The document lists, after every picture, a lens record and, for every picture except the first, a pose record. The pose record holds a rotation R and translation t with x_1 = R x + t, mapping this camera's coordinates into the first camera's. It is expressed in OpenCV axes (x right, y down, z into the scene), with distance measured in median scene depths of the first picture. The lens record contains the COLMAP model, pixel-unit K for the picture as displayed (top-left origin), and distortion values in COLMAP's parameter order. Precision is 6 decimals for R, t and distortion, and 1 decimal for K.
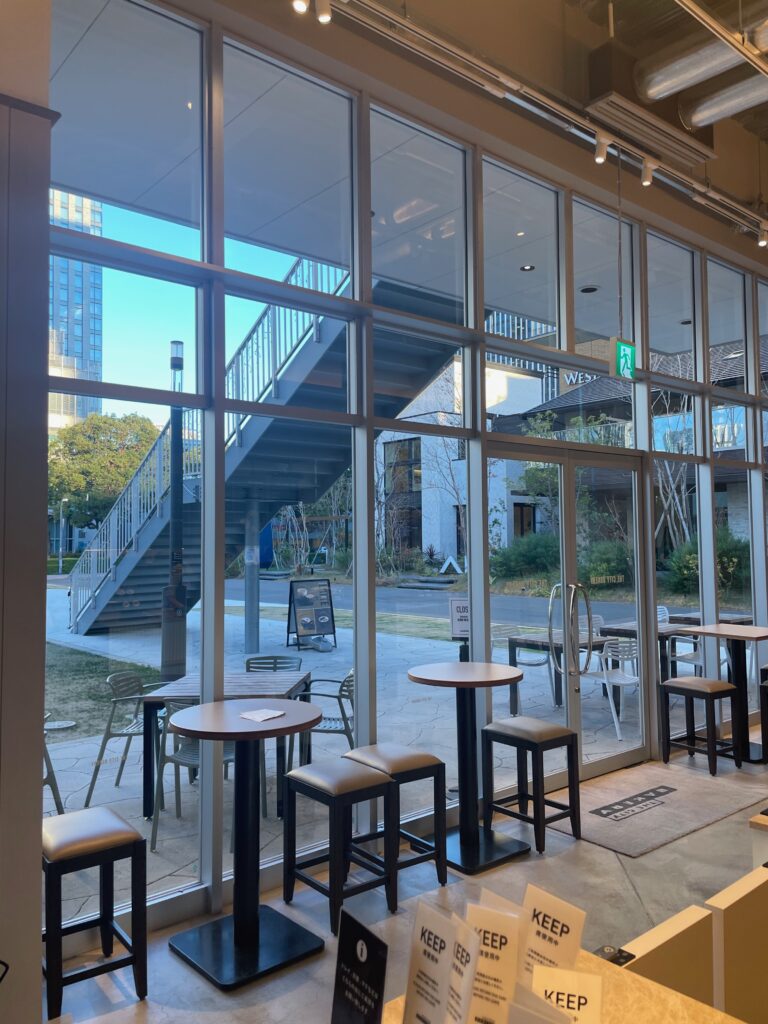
lens RADIAL K [[787.2, 0, 384.0], [0, 787.2, 512.0], [0, 0, 1]] dist [0.051463, -0.005795]
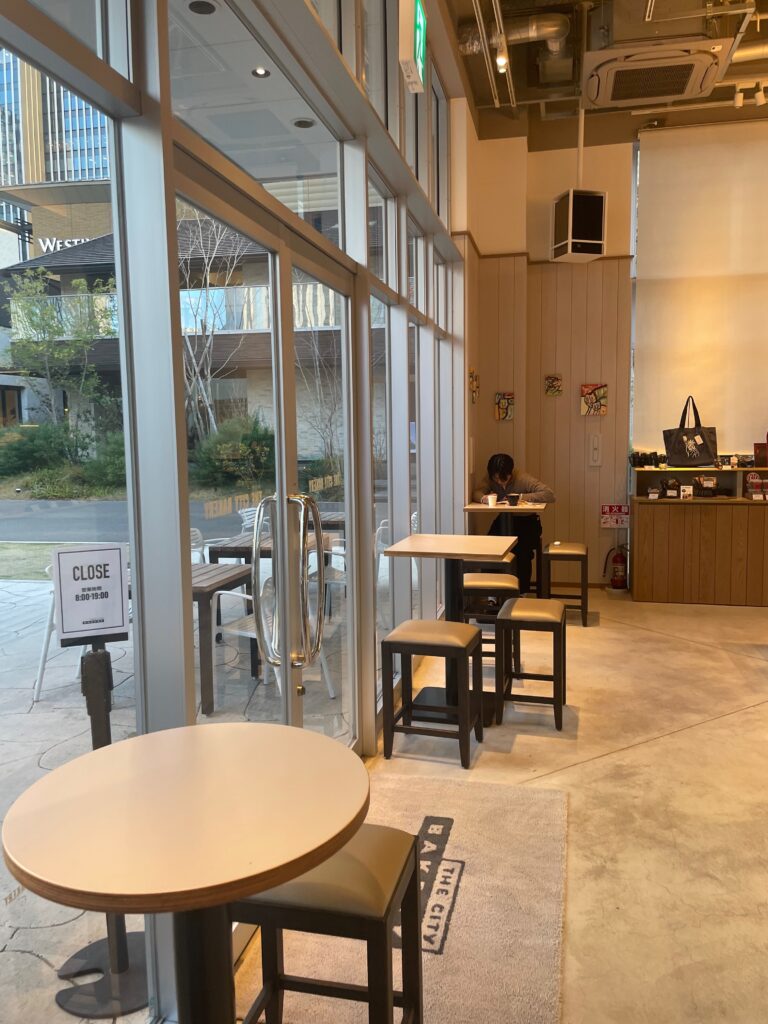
lens RADIAL K [[787.2, 0, 384.0], [0, 787.2, 512.0], [0, 0, 1]] dist [0.051463, -0.005795]
pose [[0.805968, -0.064534, 0.588431, -0.004301], [-0.015416, 0.991415, 0.129844, 0.008399], [-0.591759, -0.113721, 0.798053, 0.134245]]
